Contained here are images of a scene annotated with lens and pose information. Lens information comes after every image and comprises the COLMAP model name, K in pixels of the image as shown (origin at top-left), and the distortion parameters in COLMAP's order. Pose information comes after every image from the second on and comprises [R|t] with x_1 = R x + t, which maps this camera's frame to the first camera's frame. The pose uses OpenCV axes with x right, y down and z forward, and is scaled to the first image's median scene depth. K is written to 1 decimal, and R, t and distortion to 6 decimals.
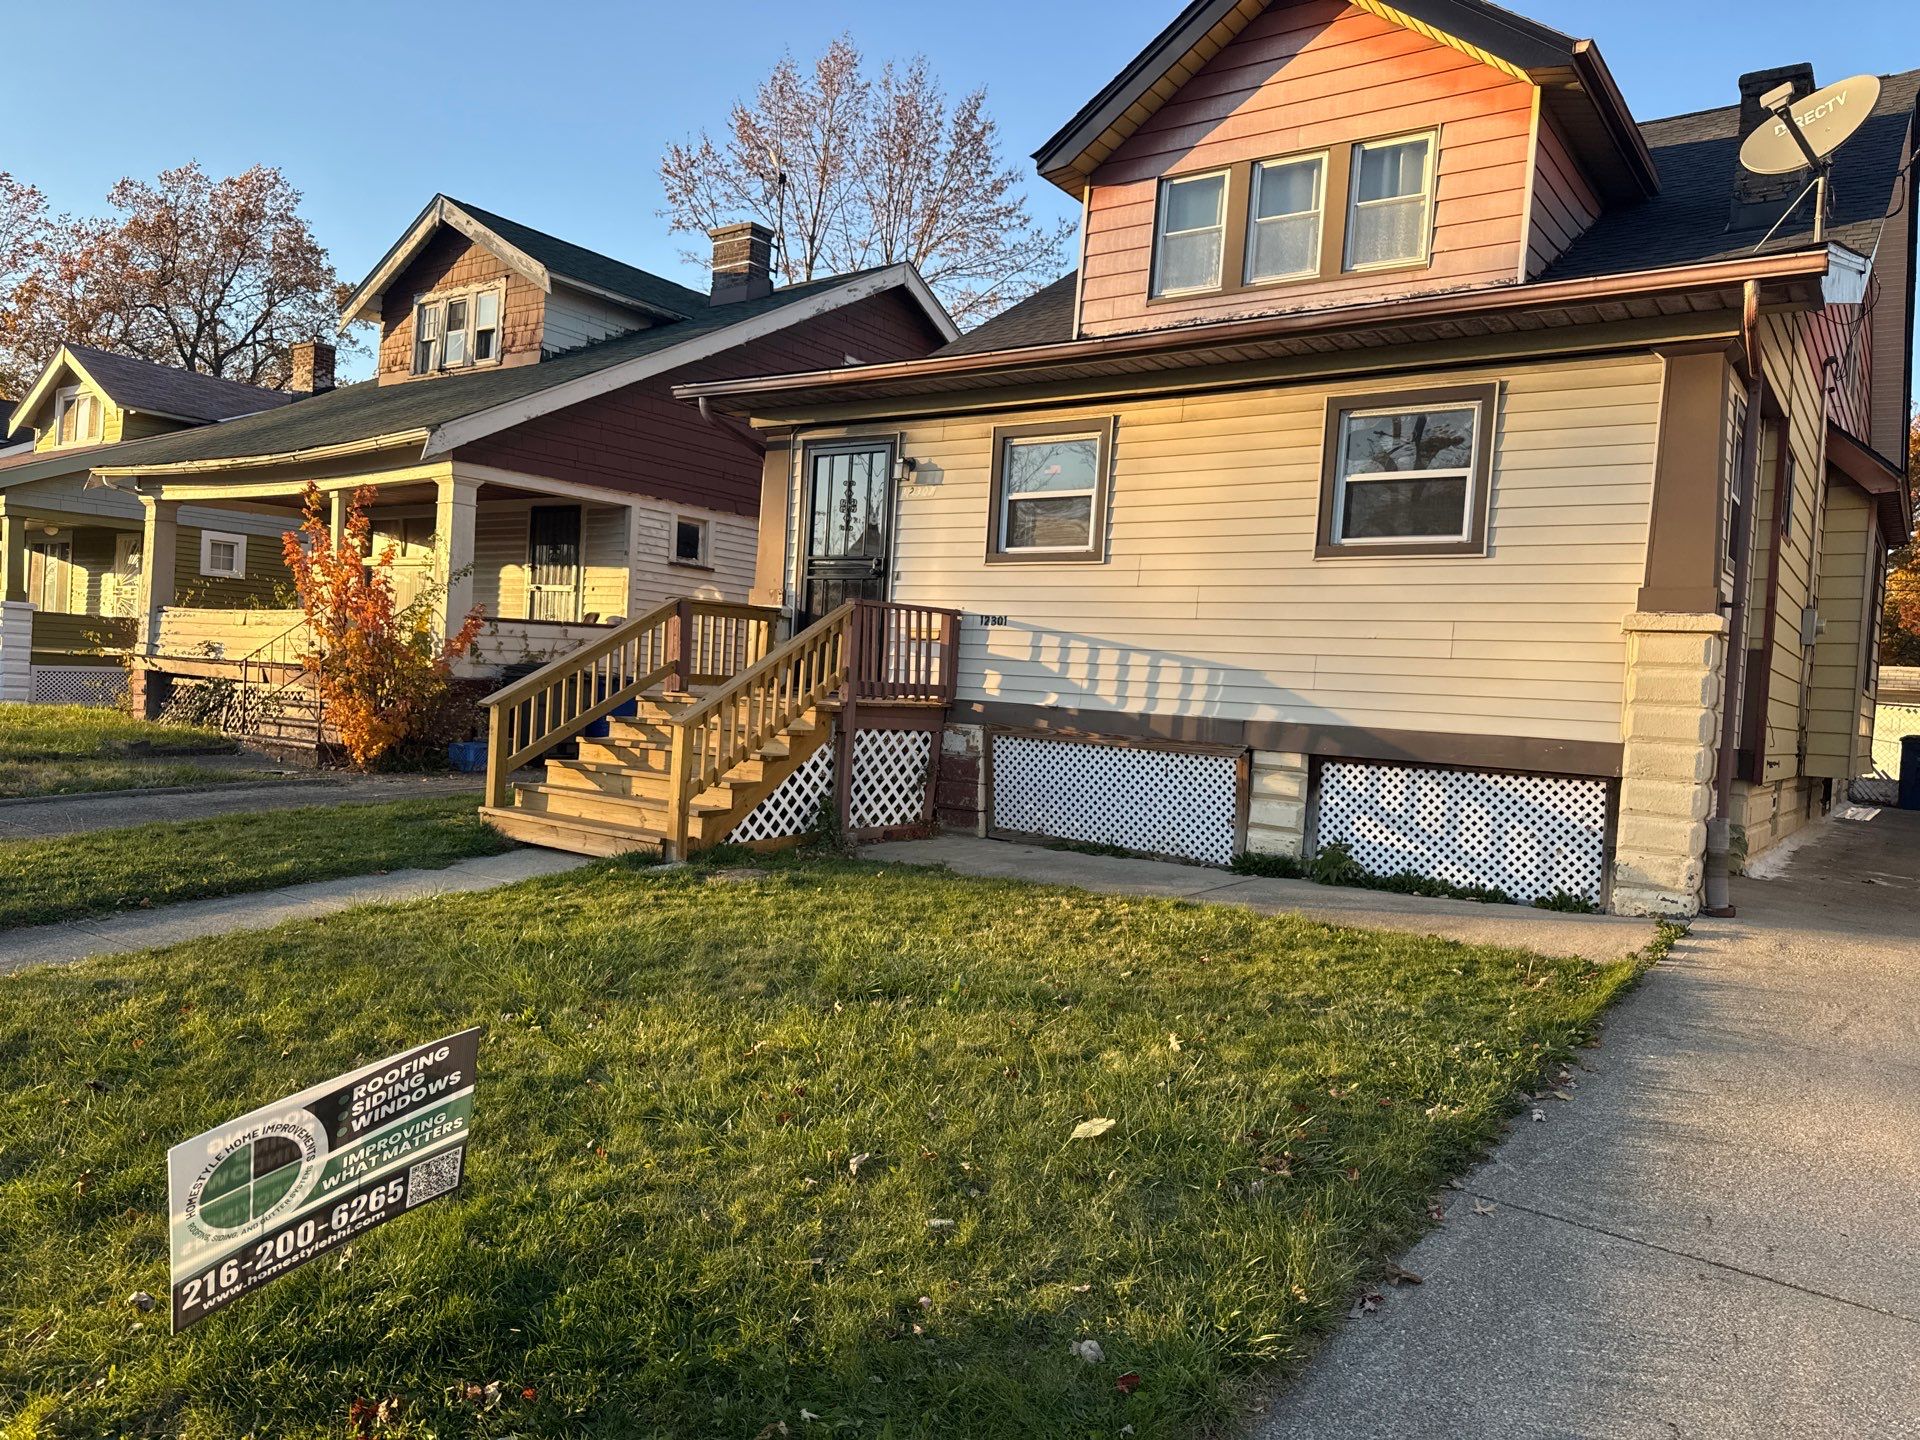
lens RADIAL K [[1333.7, 0, 962.0], [0, 1333.7, 730.3], [0, 0, 1]] dist [0.144224, -0.234099]
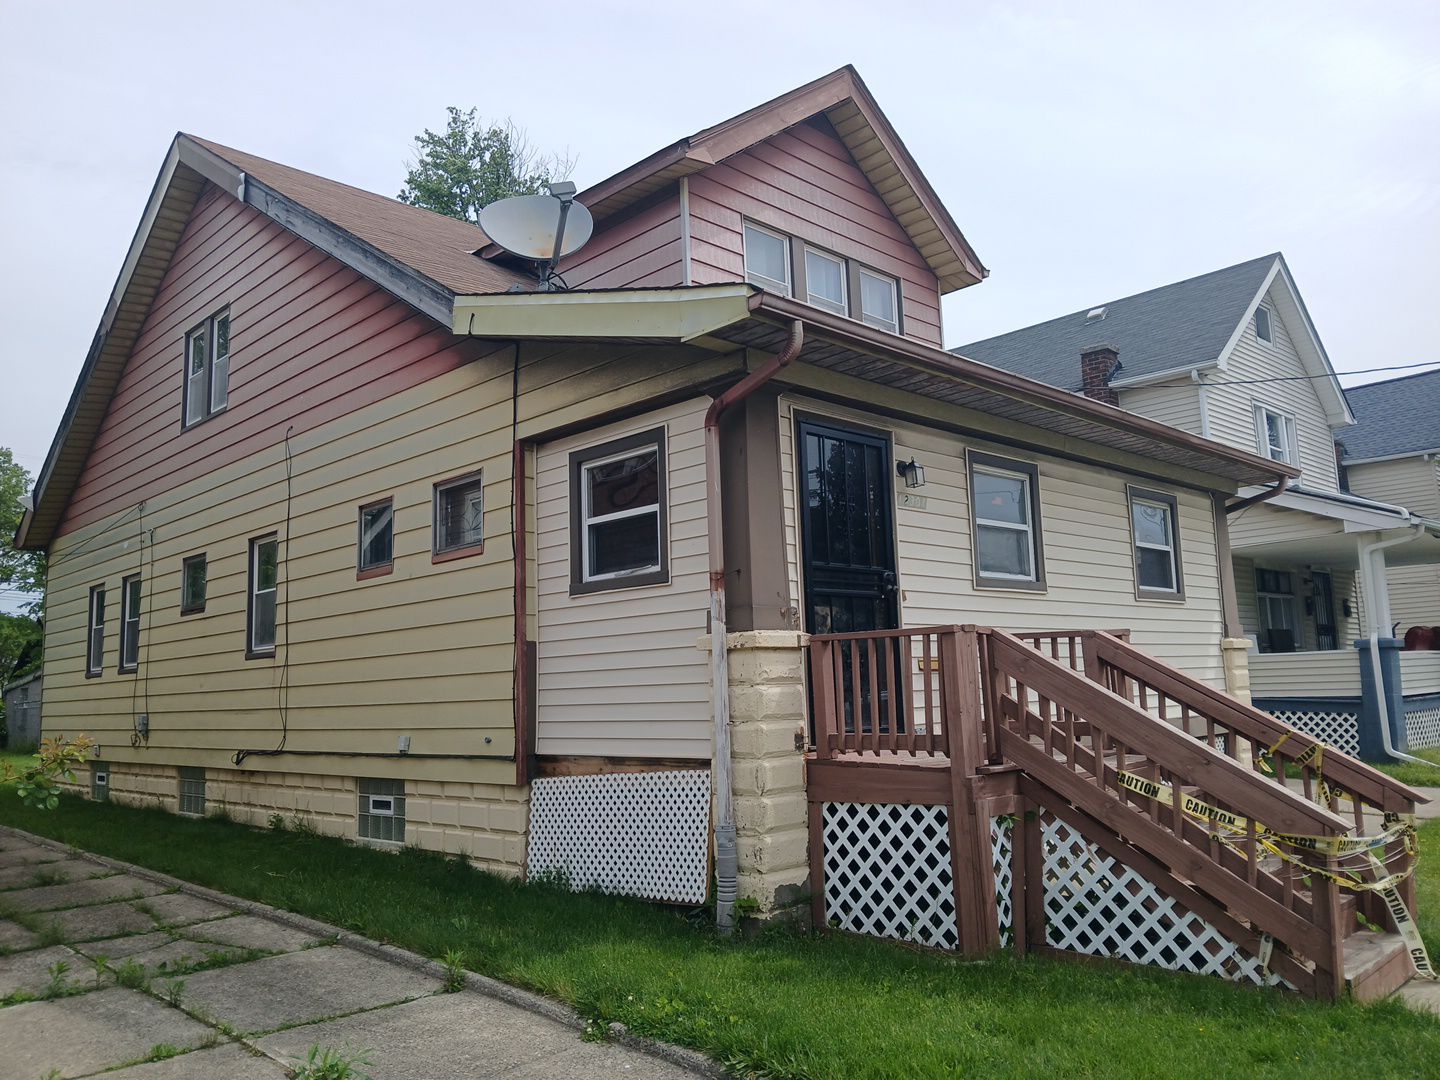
lens RADIAL K [[1114.9, 0, 720.0], [0, 1114.9, 540.0], [0, 0, 1]] dist [0.152008, -0.356271]
pose [[0.155468, 0.066856, 0.985576, -0.839293], [0.072619, 0.994234, -0.078898, -0.113438], [-0.985168, 0.083838, 0.149717, 1.107469]]
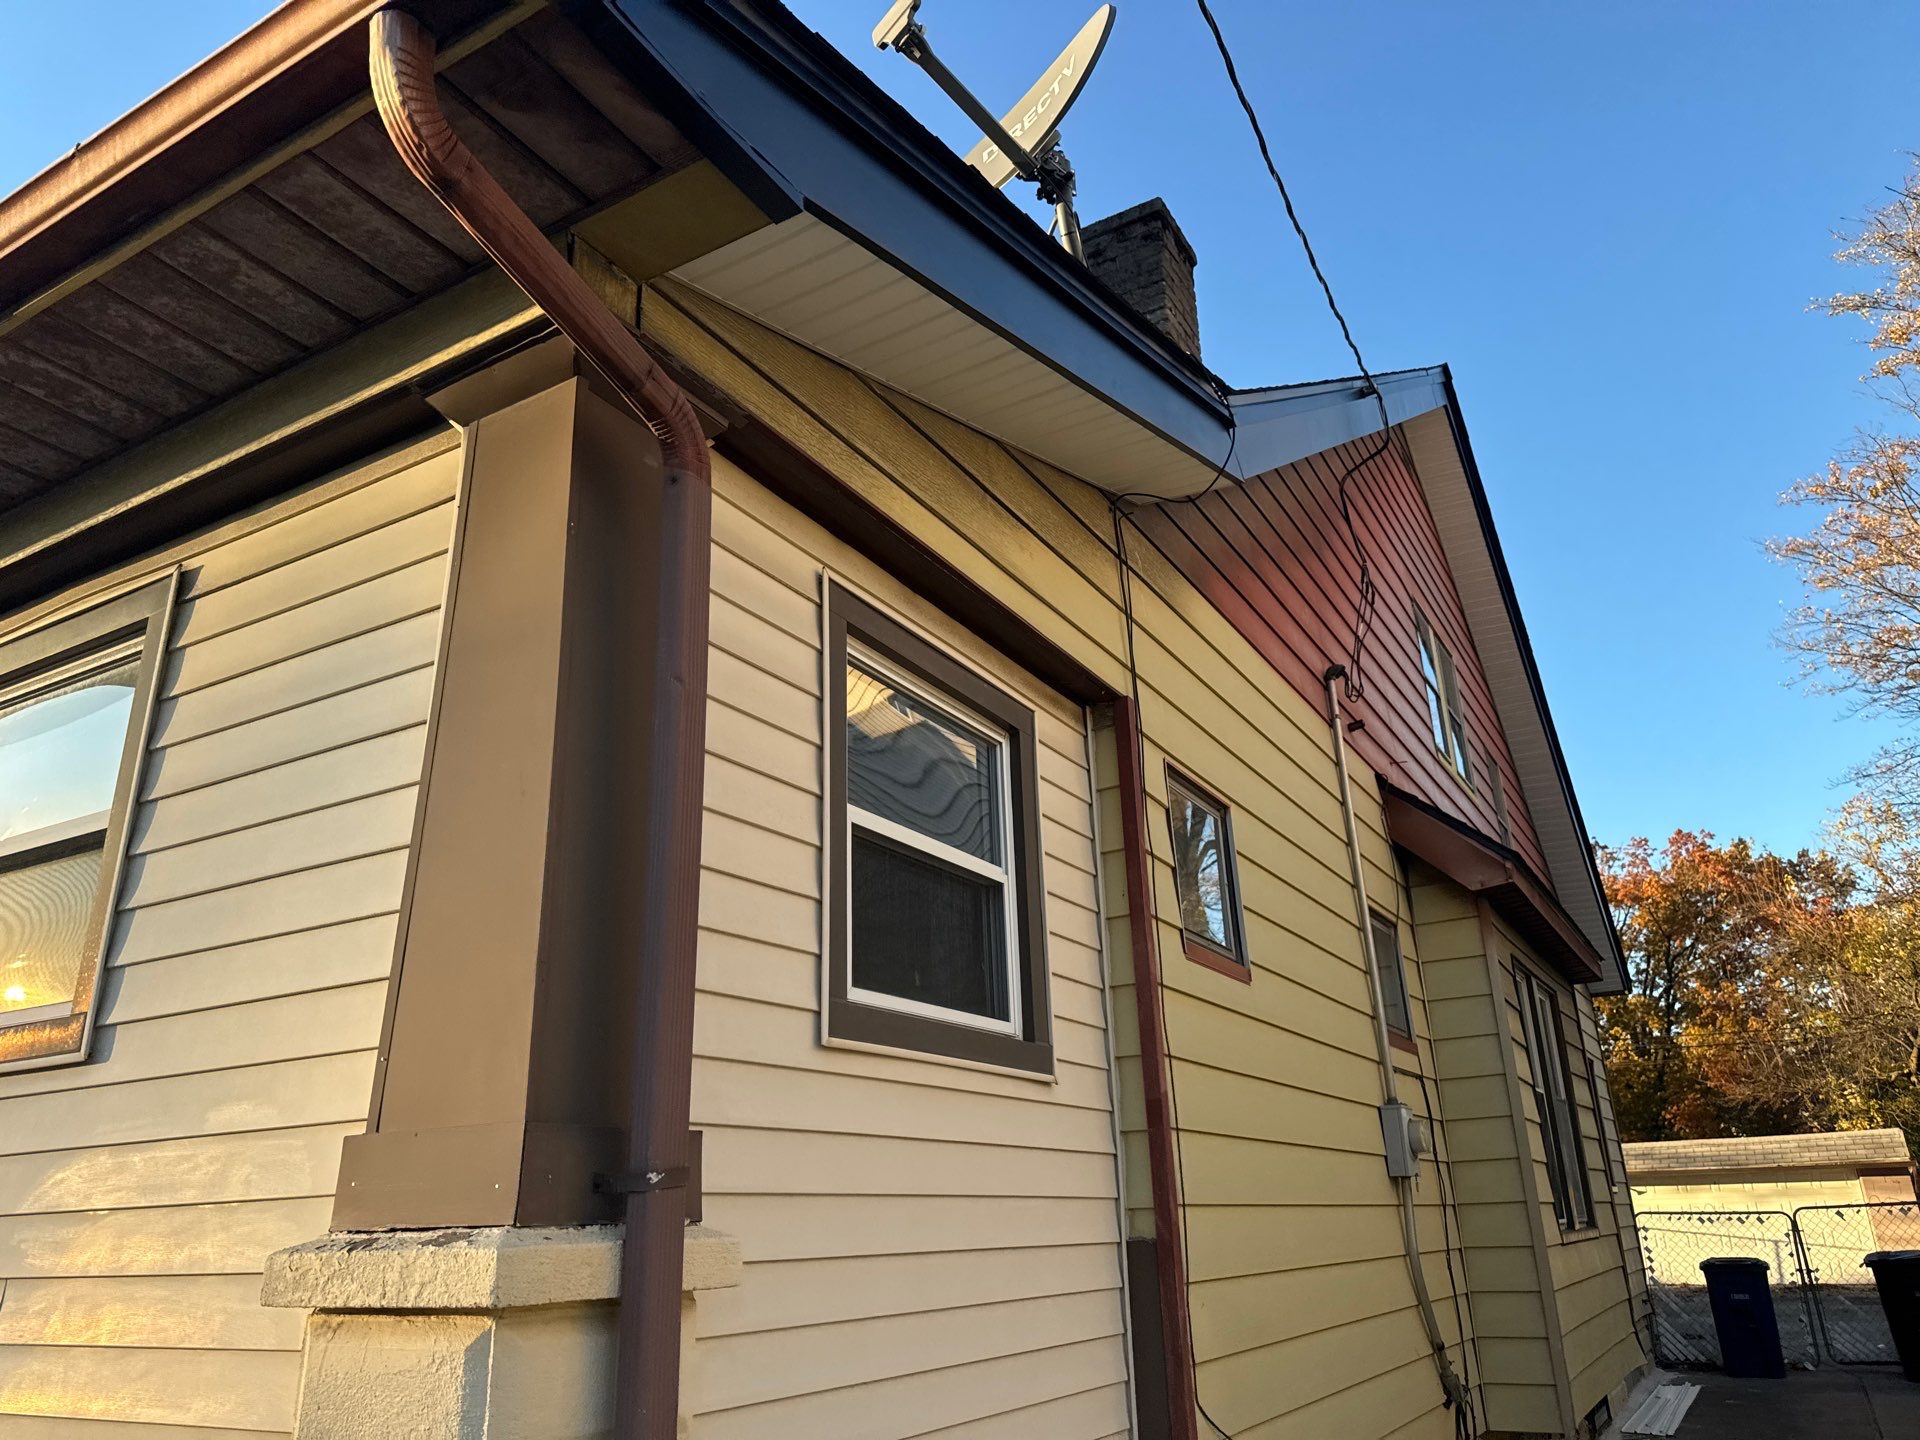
lens RADIAL K [[1342.6, 0, 957.5], [0, 1342.6, 711.0], [0, 0, 1]] dist [0.124335, -0.147389]
pose [[0.990455, -0.043460, 0.130803, 0.455276], [0.089962, 0.922813, -0.374596, -0.053925], [-0.104427, 0.382788, 0.917915, 0.542543]]
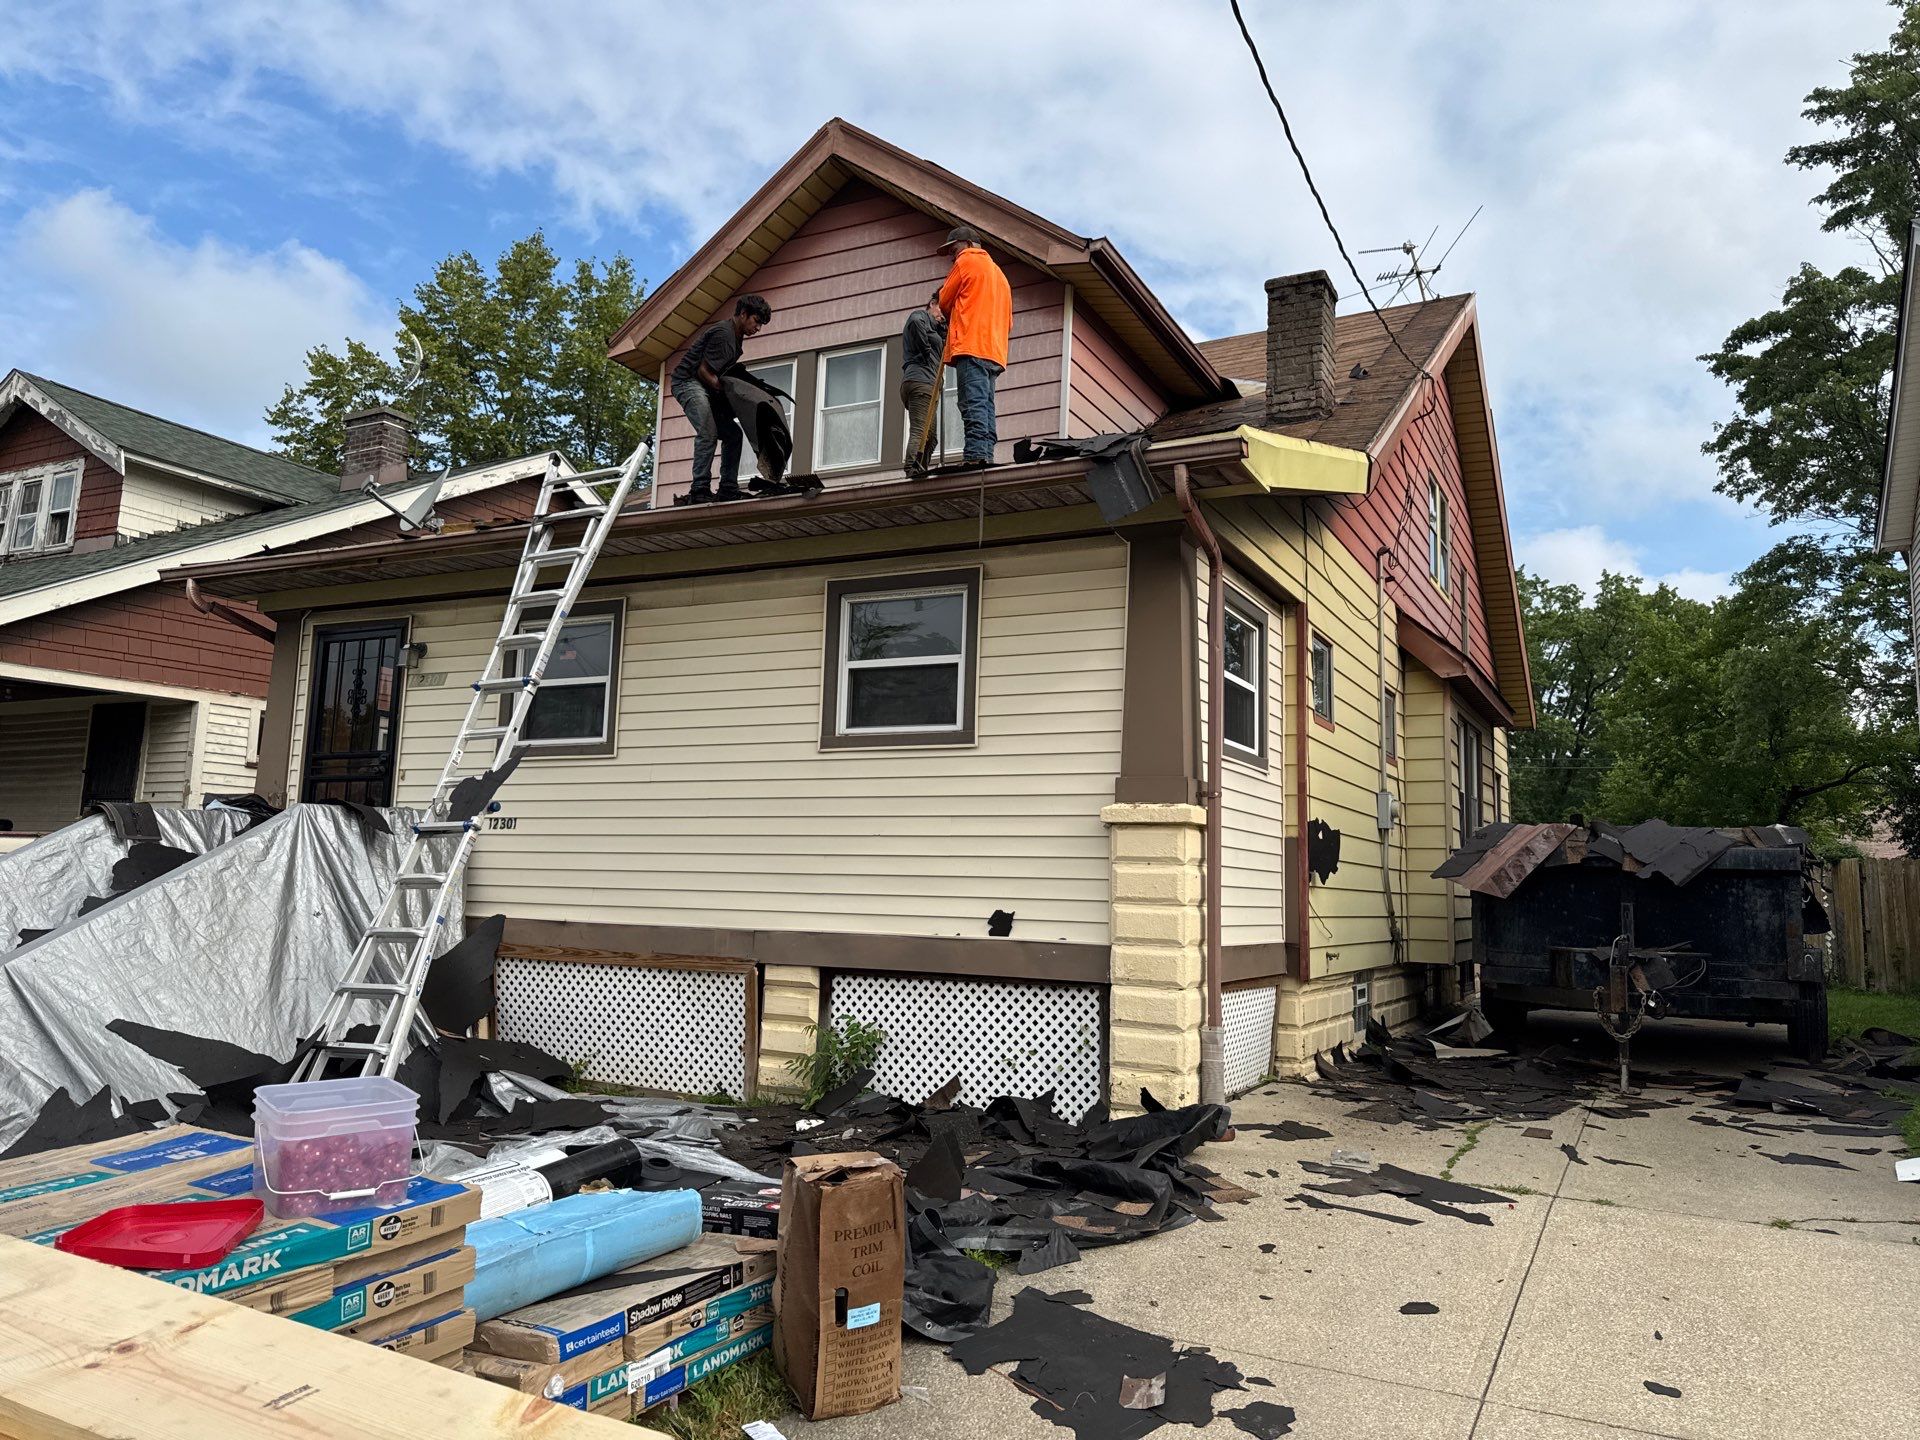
lens RADIAL K [[1342.6, 0, 957.5], [0, 1342.6, 711.0], [0, 0, 1]] dist [0.124335, -0.147389]
pose [[0.988323, -0.010777, 0.151989, 0.191352], [0.034223, 0.987711, -0.152501, -0.009139], [-0.148478, 0.155921, 0.976546, 0.075924]]
